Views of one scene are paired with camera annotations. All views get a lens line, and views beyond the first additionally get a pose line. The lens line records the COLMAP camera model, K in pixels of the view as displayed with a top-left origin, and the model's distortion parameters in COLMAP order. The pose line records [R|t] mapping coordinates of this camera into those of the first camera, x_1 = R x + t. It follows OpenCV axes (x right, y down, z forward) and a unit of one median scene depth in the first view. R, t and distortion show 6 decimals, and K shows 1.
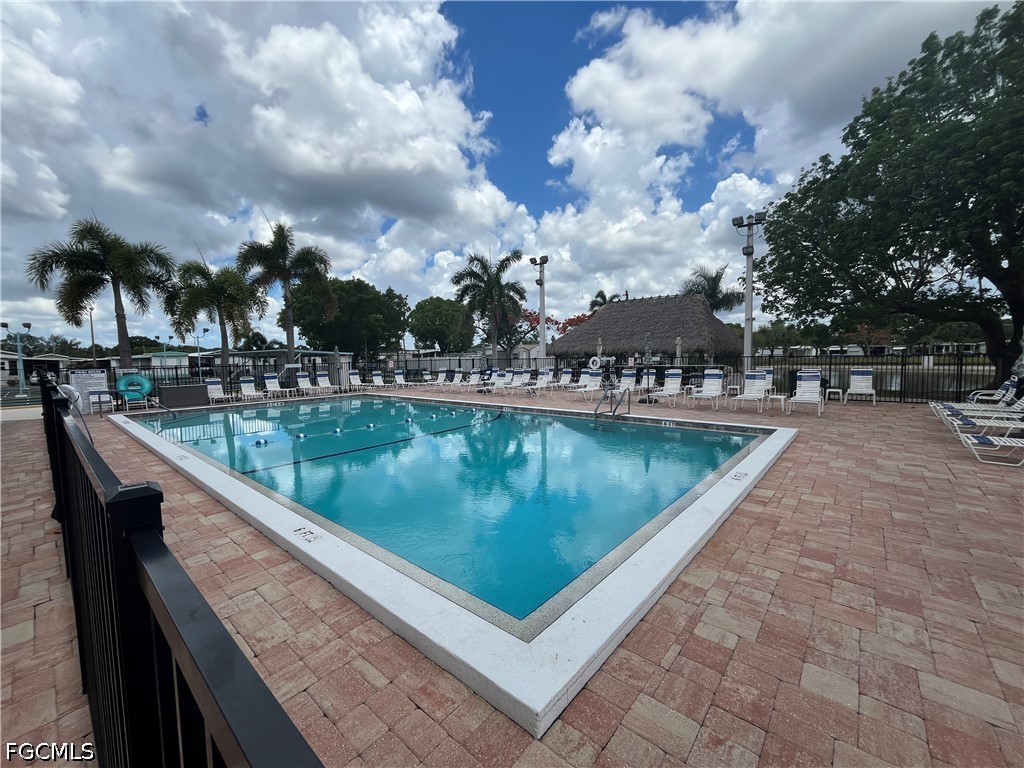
lens RADIAL K [[415.8, 0, 512.0], [0, 415.8, 385.7], [0, 0, 1]] dist [-0.002122, -0.000184]
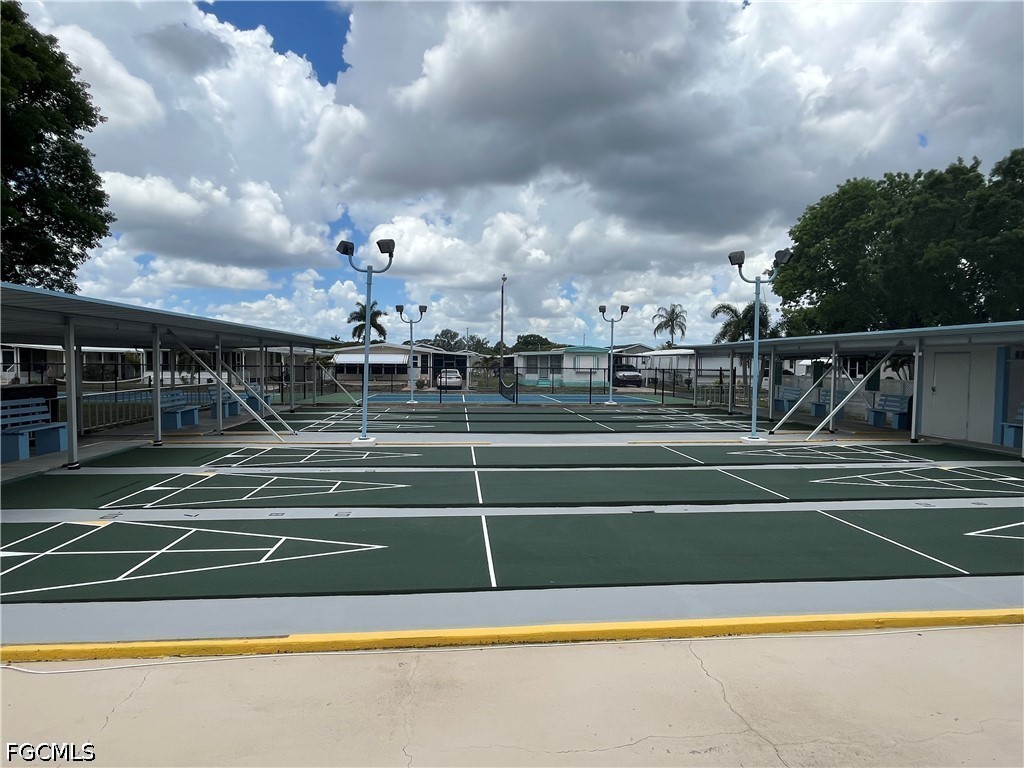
lens RADIAL K [[546.7, 0, 512.4], [0, 546.7, 383.5], [0, 0, 1]] dist [0.000906, 0.000033]
pose [[0.724530, 0.050109, -0.687419, -0.326084], [-0.070121, 0.997538, -0.001192, -0.015604], [0.685667, 0.049066, 0.726260, 0.320173]]
